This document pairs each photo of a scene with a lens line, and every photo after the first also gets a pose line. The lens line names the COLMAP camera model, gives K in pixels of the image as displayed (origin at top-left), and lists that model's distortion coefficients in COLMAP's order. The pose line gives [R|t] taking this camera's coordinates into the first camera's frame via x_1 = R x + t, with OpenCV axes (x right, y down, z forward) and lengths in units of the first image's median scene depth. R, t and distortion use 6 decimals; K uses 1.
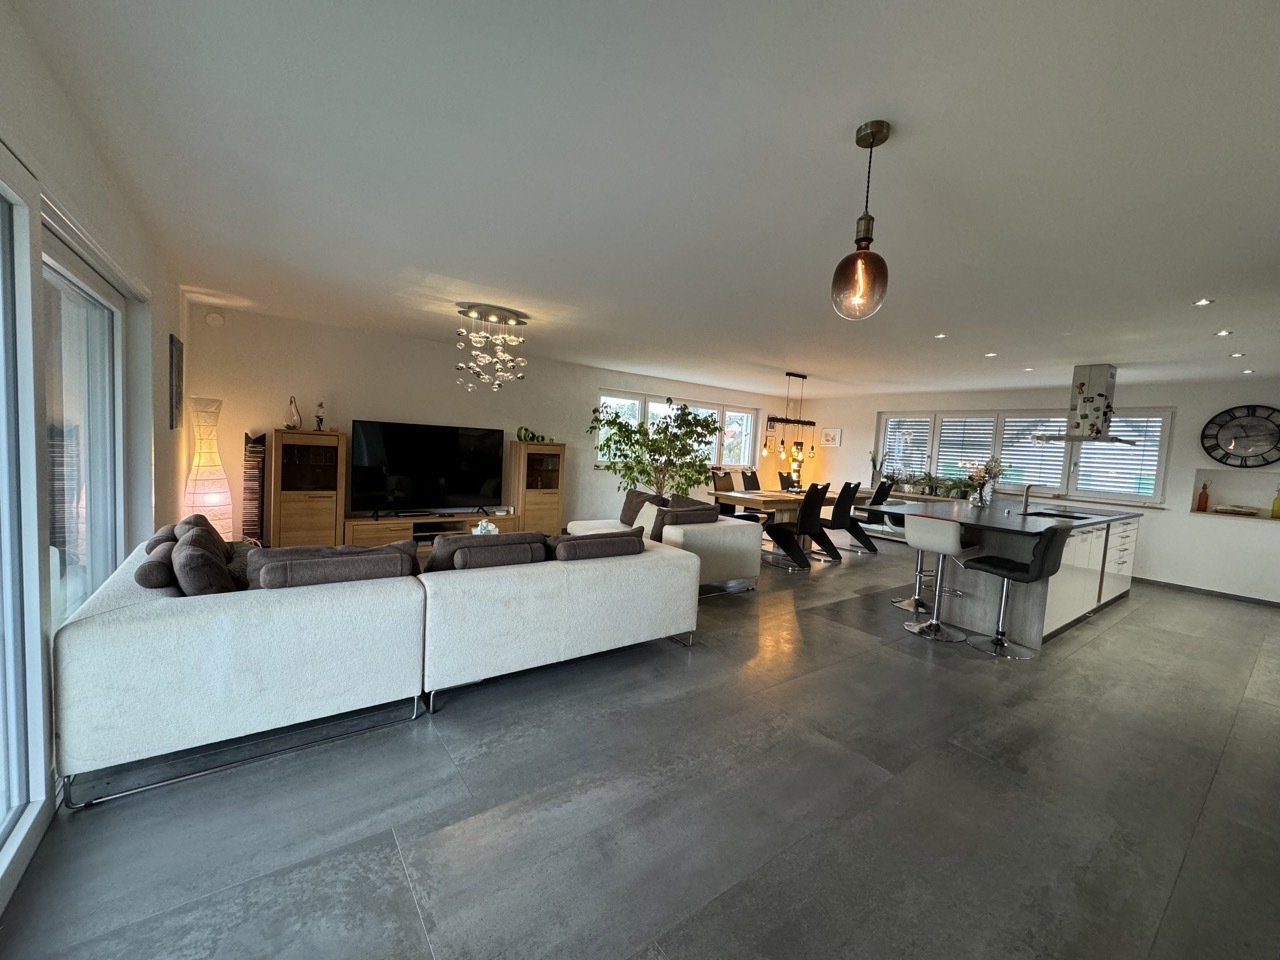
lens RADIAL K [[508.1, 0, 640.9], [0, 508.1, 479.8], [0, 0, 1]] dist [-0.002966, 0.000444]
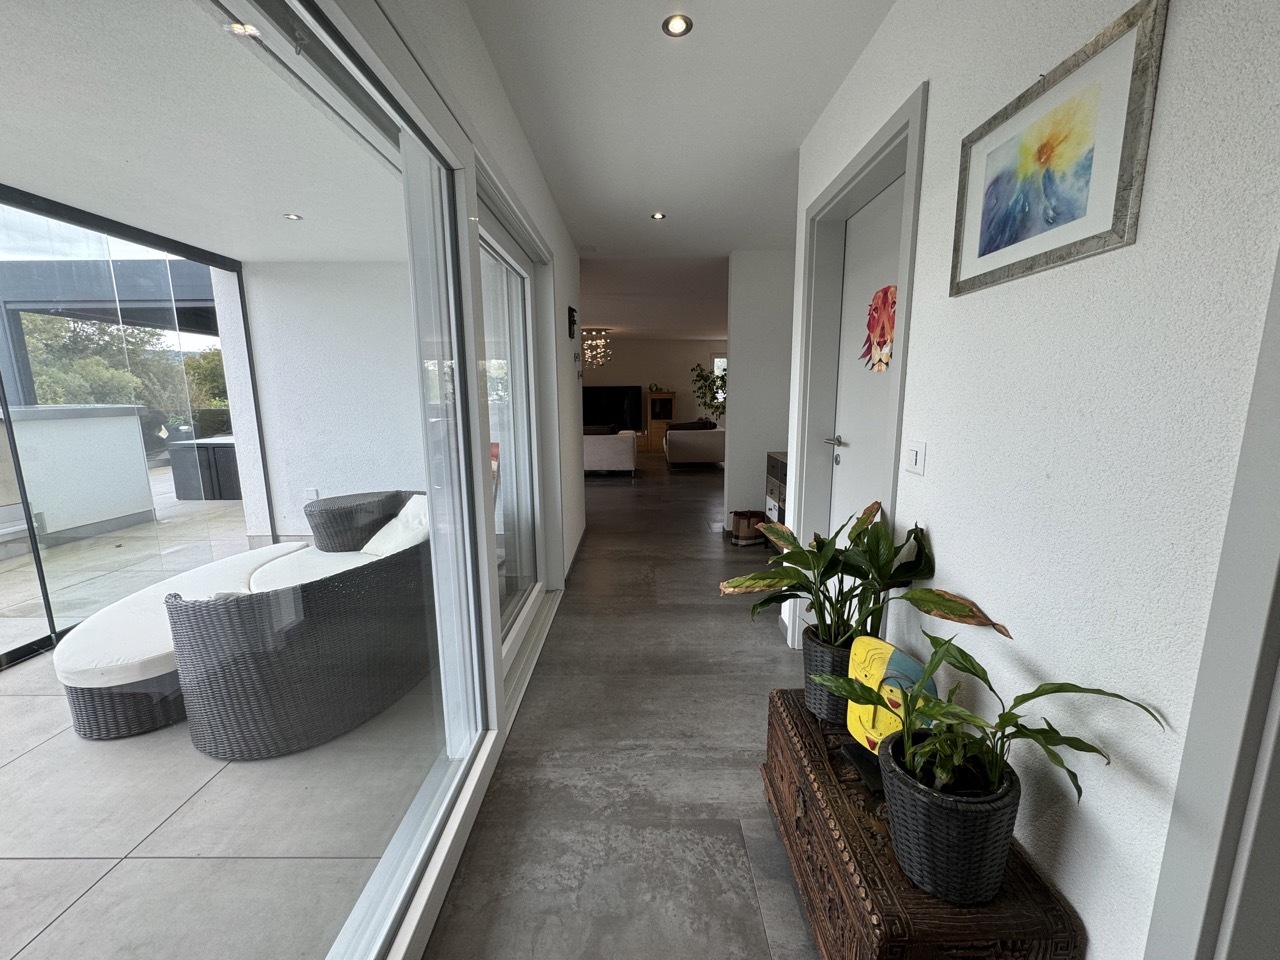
lens RADIAL K [[508.1, 0, 640.1], [0, 508.1, 484.2], [0, 0, 1]] dist [-0.002966, 0.000444]
pose [[0.799291, 0.041131, -0.599535, 0.895743], [0.012501, 0.996301, 0.085018, 0.101306], [0.600815, -0.075449, 0.795820, -0.474569]]
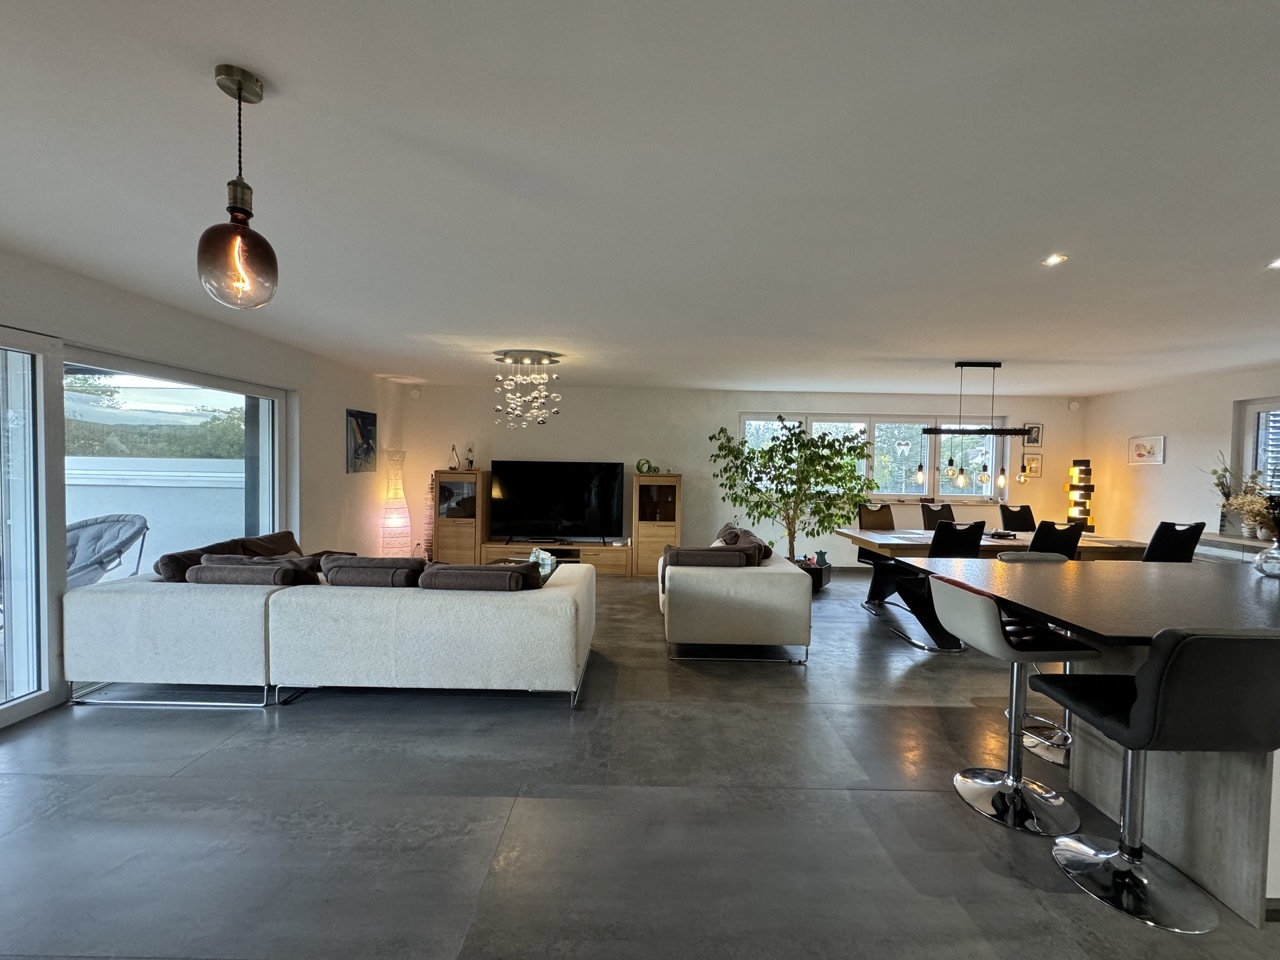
lens RADIAL K [[508.1, 0, 640.5], [0, 508.1, 477.9], [0, 0, 1]] dist [-0.002966, 0.000444]
pose [[0.801896, -0.029016, -0.596759, 0.423126], [-0.013247, 0.997711, -0.066312, 0.000105], [0.597317, 0.061081, 0.799676, 0.225958]]
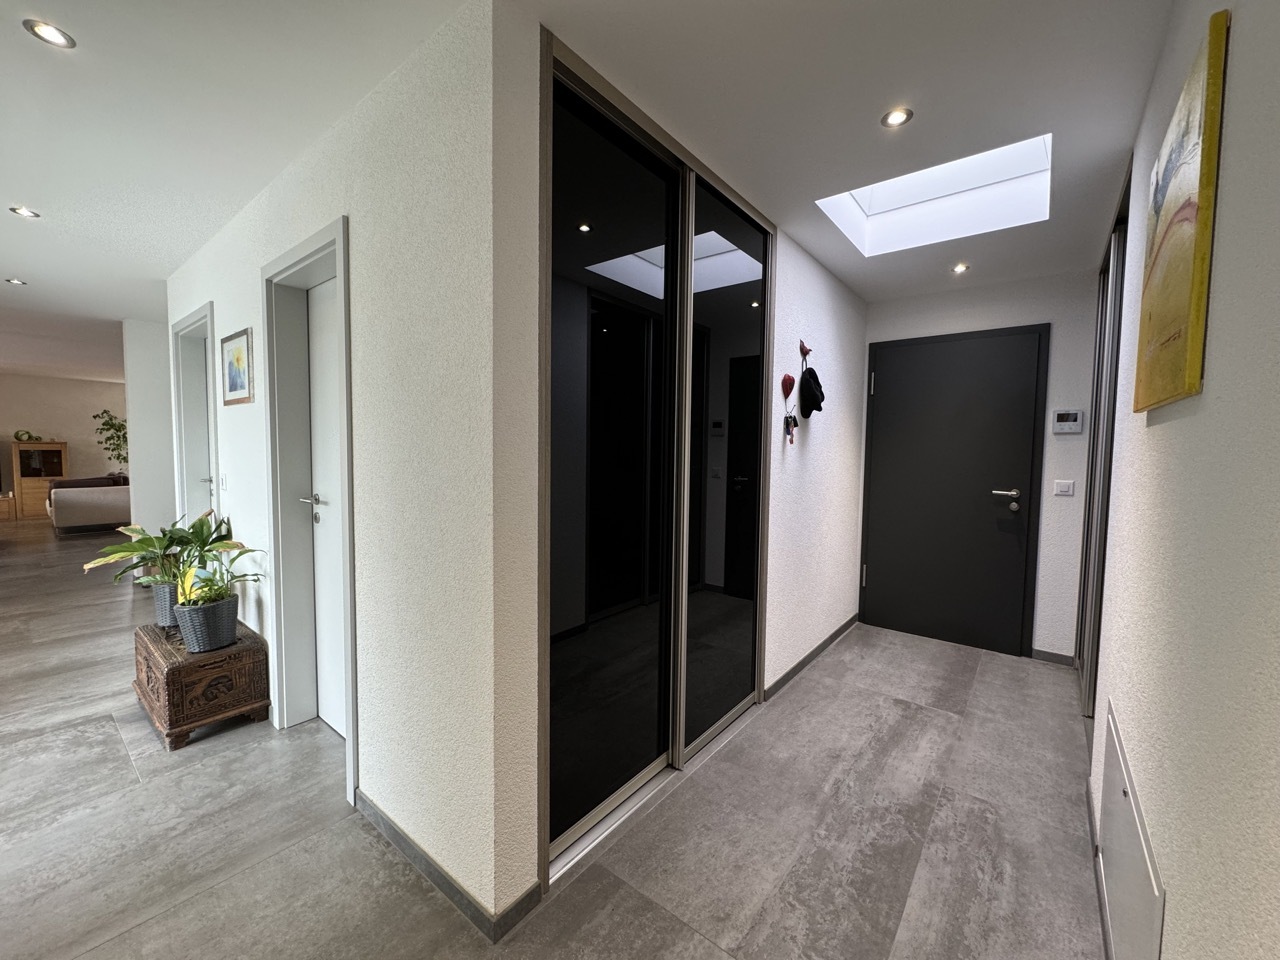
lens RADIAL K [[508.1, 0, 641.0], [0, 508.1, 479.7], [0, 0, 1]] dist [-0.002966, 0.000444]
pose [[0.964558, -0.062424, 0.256380, 1.118492], [0.062716, 0.998007, 0.007049, 0.131074], [-0.256309, 0.009280, 0.966550, -0.772598]]
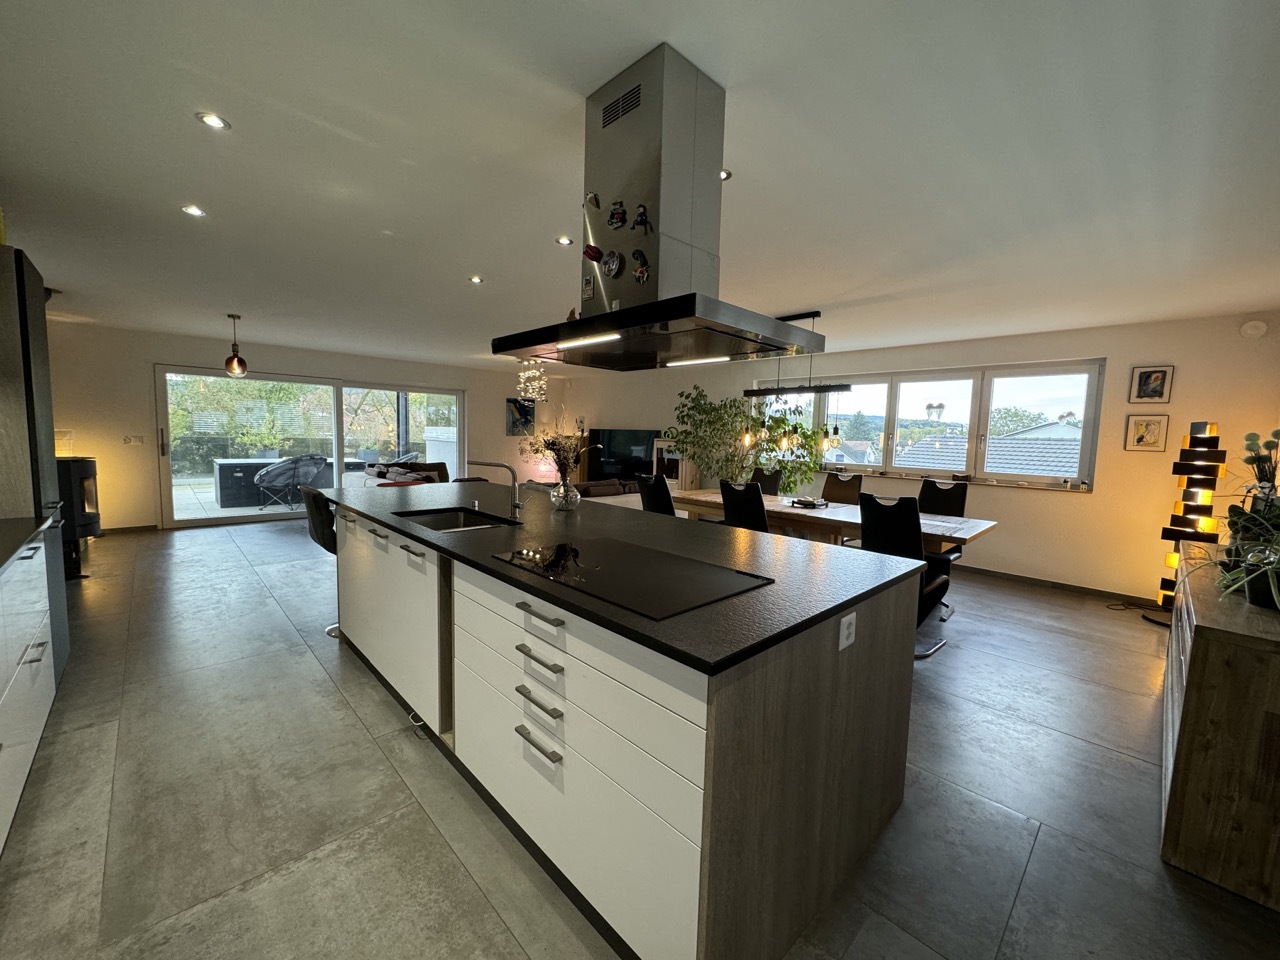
lens RADIAL K [[508.1, 0, 643.4], [0, 508.1, 477.6], [0, 0, 1]] dist [-0.002966, 0.000444]
pose [[0.132948, 0.030386, -0.990657, 1.119949], [-0.090462, 0.995730, 0.018402, -0.000443], [0.986986, 0.087170, 0.135129, 0.908974]]
